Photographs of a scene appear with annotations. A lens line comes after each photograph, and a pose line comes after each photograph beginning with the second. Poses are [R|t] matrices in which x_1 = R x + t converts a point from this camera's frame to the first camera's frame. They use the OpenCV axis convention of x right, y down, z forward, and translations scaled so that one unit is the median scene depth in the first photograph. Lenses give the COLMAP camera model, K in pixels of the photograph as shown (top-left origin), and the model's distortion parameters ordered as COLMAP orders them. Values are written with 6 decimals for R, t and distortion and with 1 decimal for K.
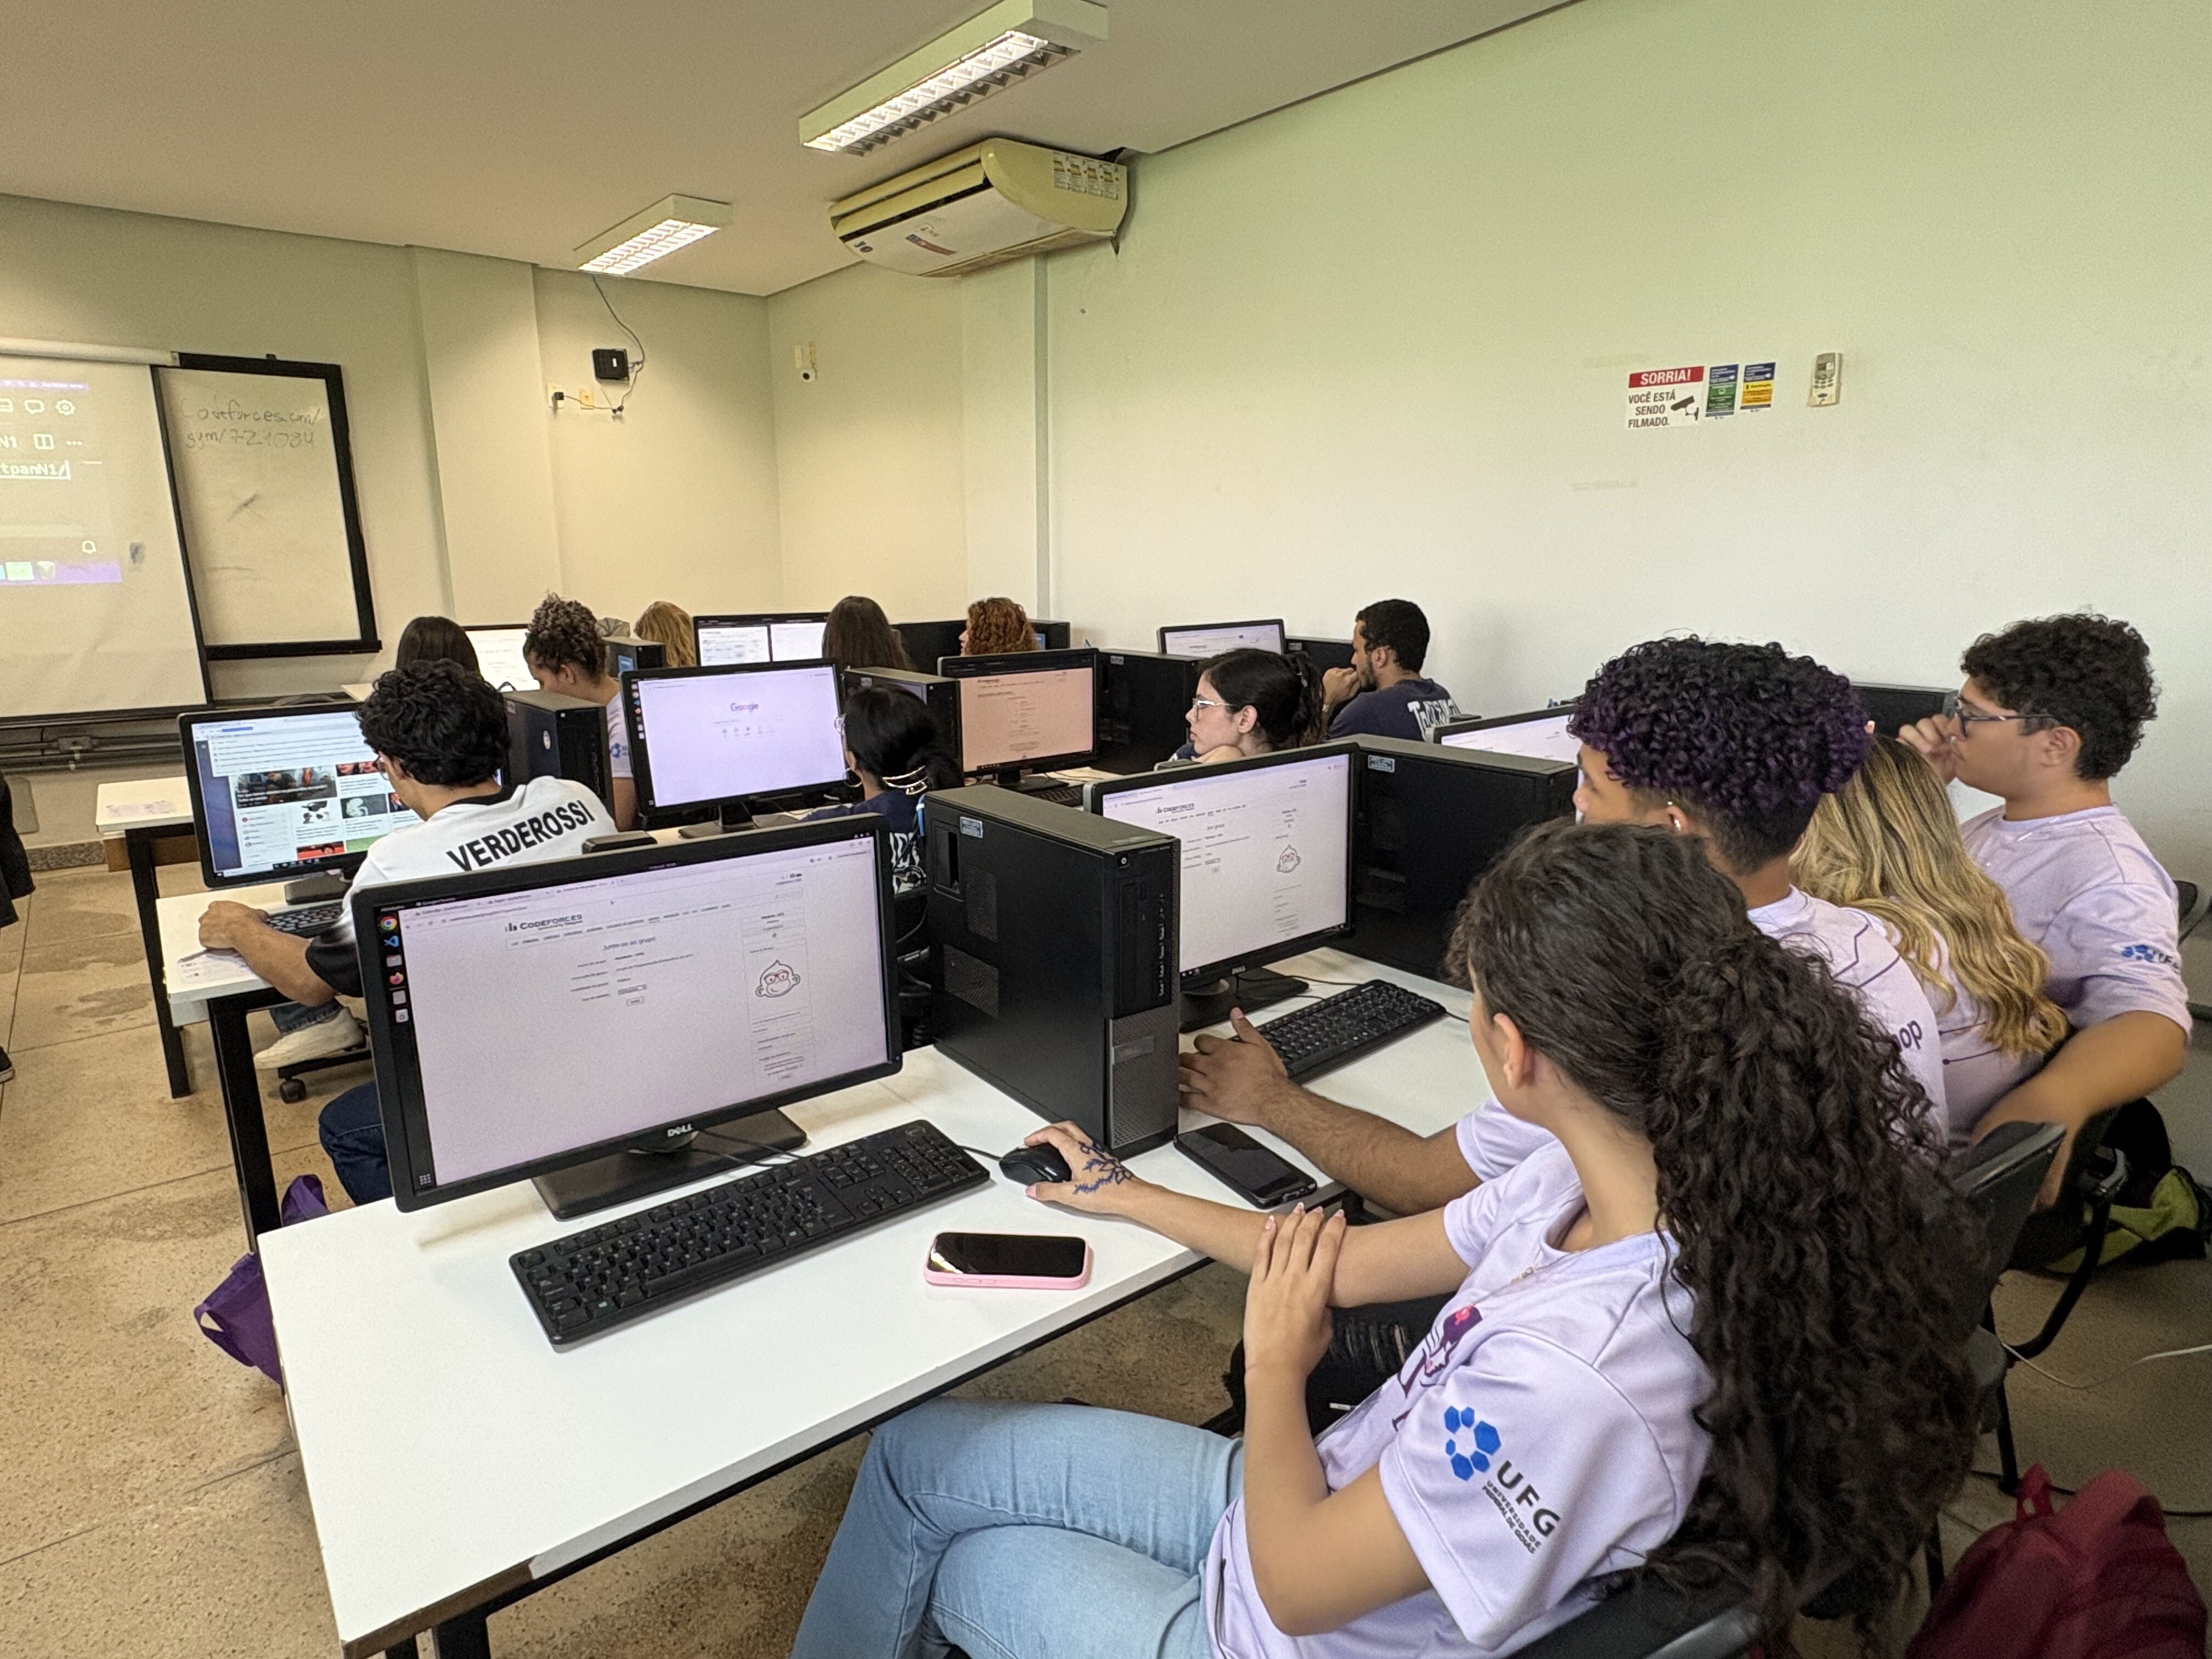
lens RADIAL K [[1228.3, 0, 1106.0], [0, 1228.3, 829.5], [0, 0, 1]] dist [0.006998, 0.000566]
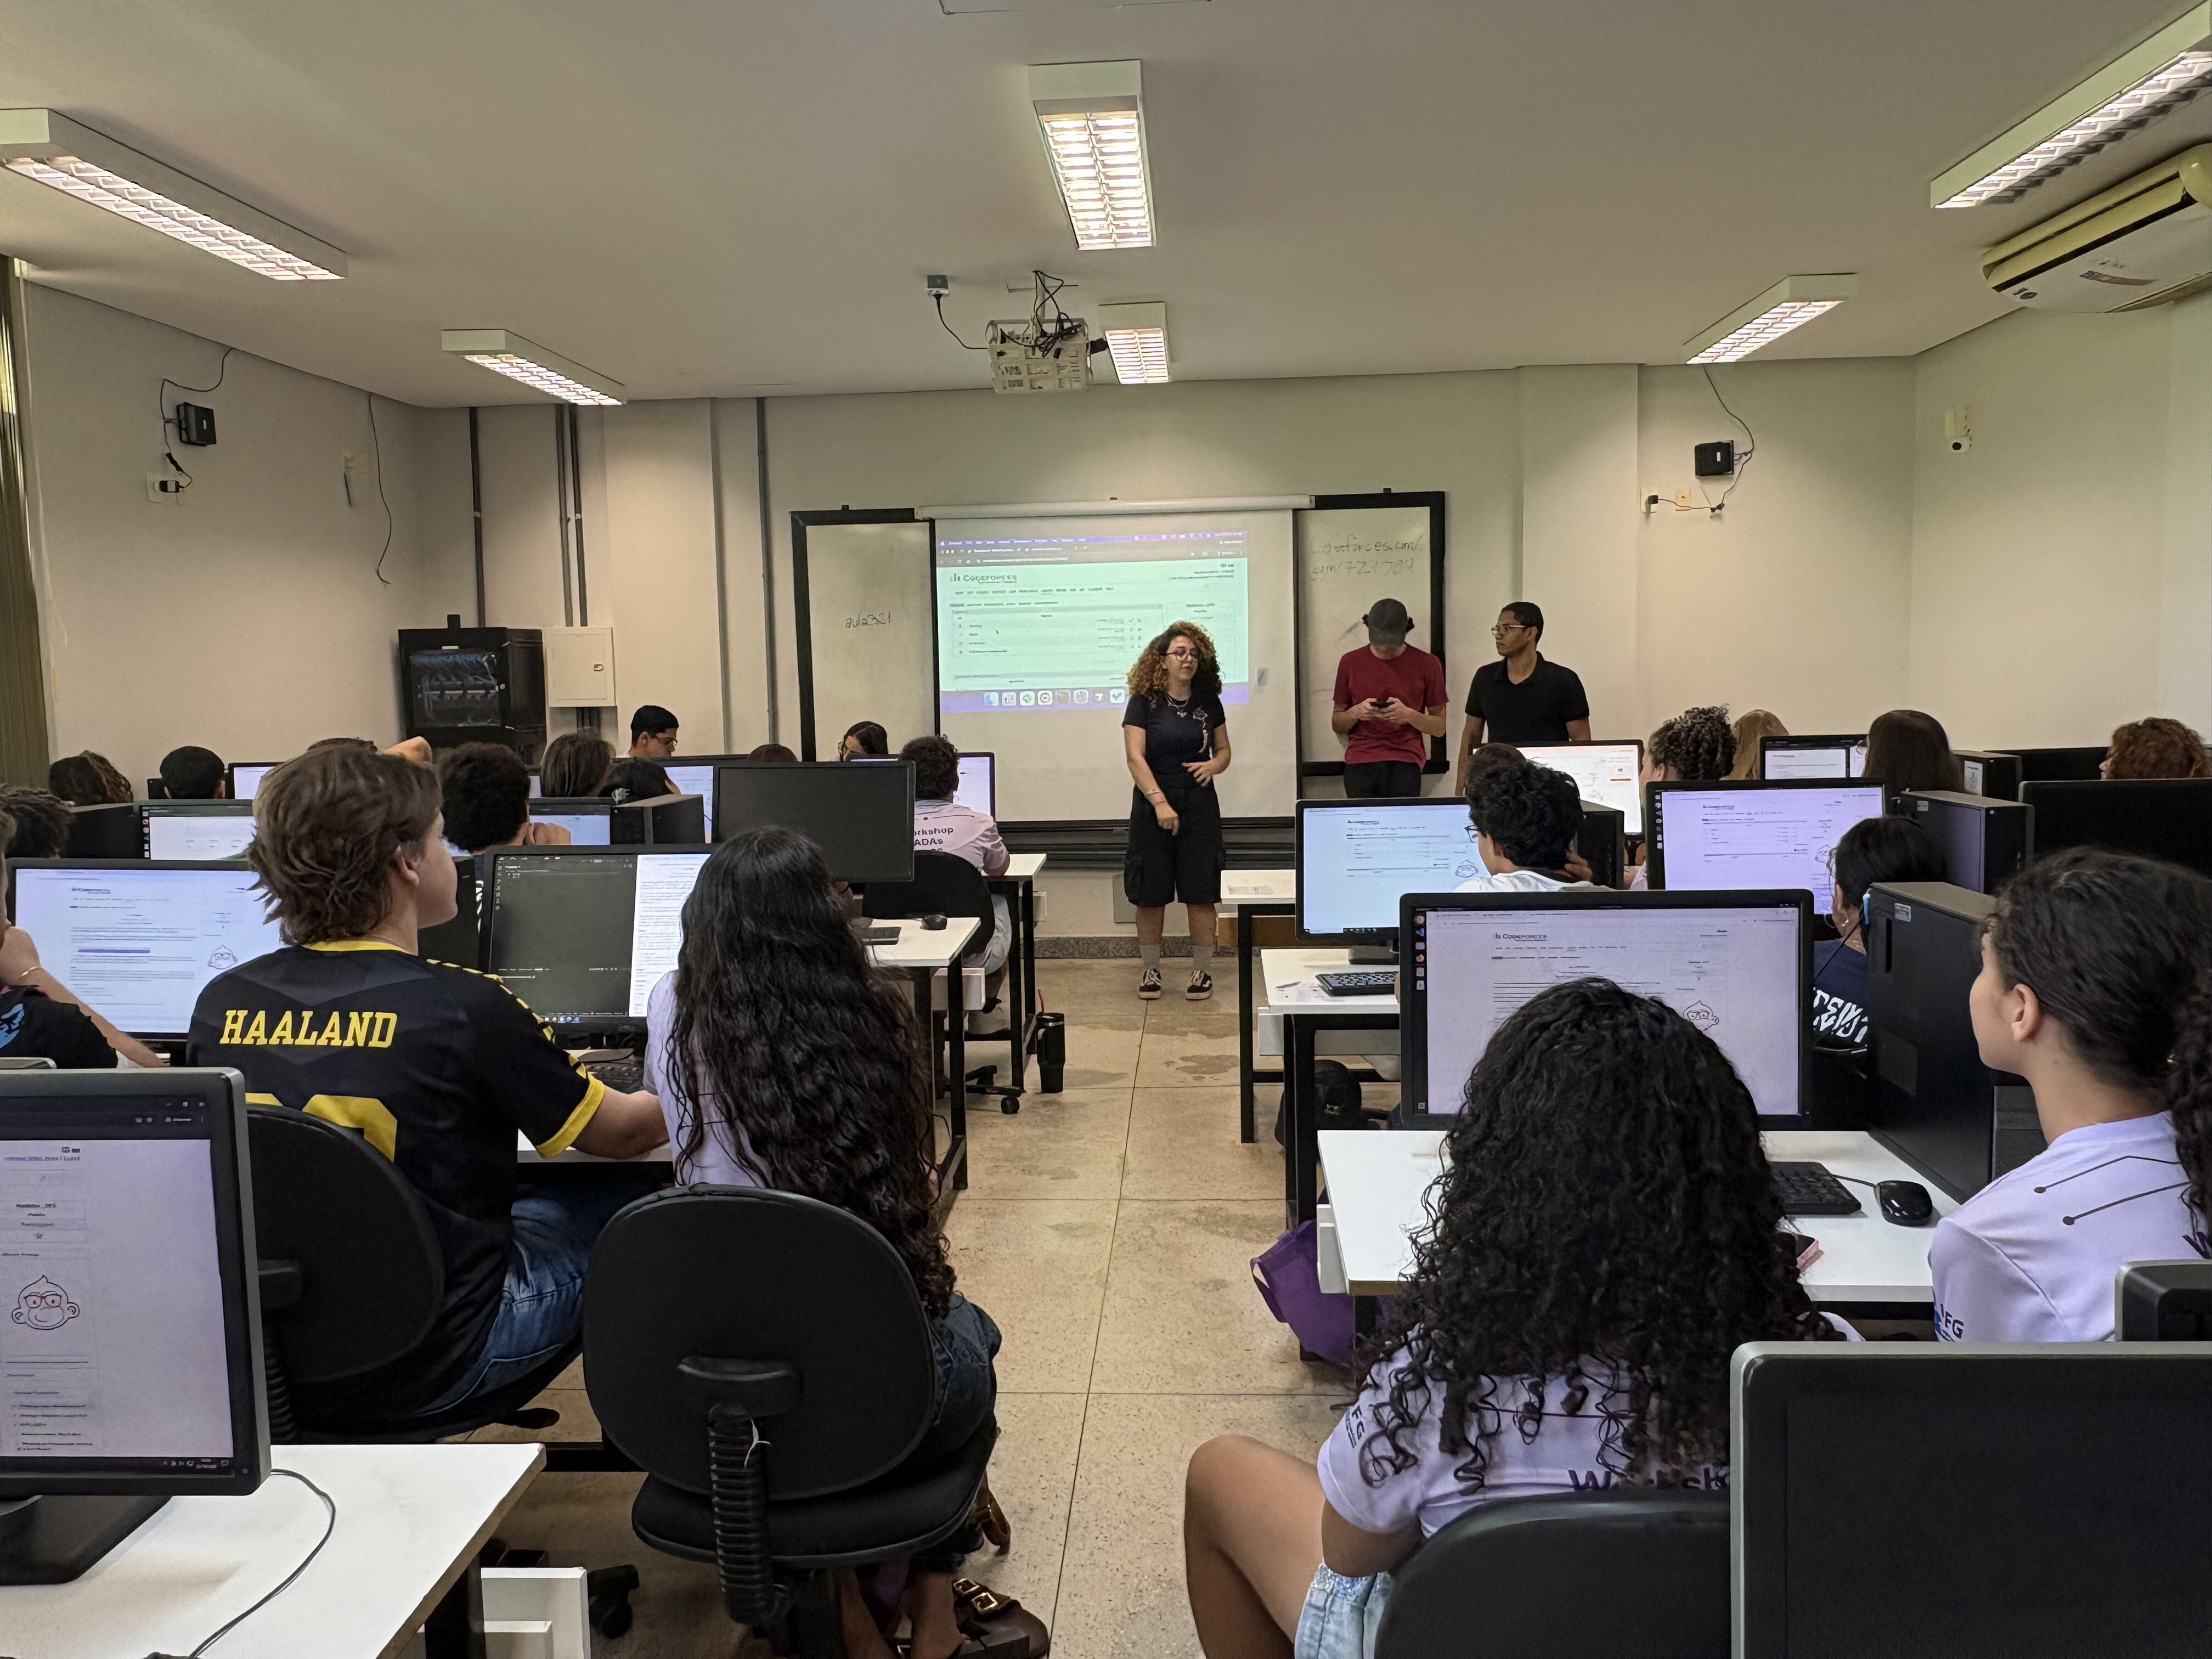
lens RADIAL K [[1646.6, 0, 1106.0], [0, 1646.6, 829.5], [0, 0, 1]] dist [-0.035004, -0.001761]
pose [[0.741403, 0.046945, -0.669416, 0.099469], [-0.129568, 0.988793, -0.074159, 0.037274], [0.658433, 0.141717, 0.739177, -0.157810]]
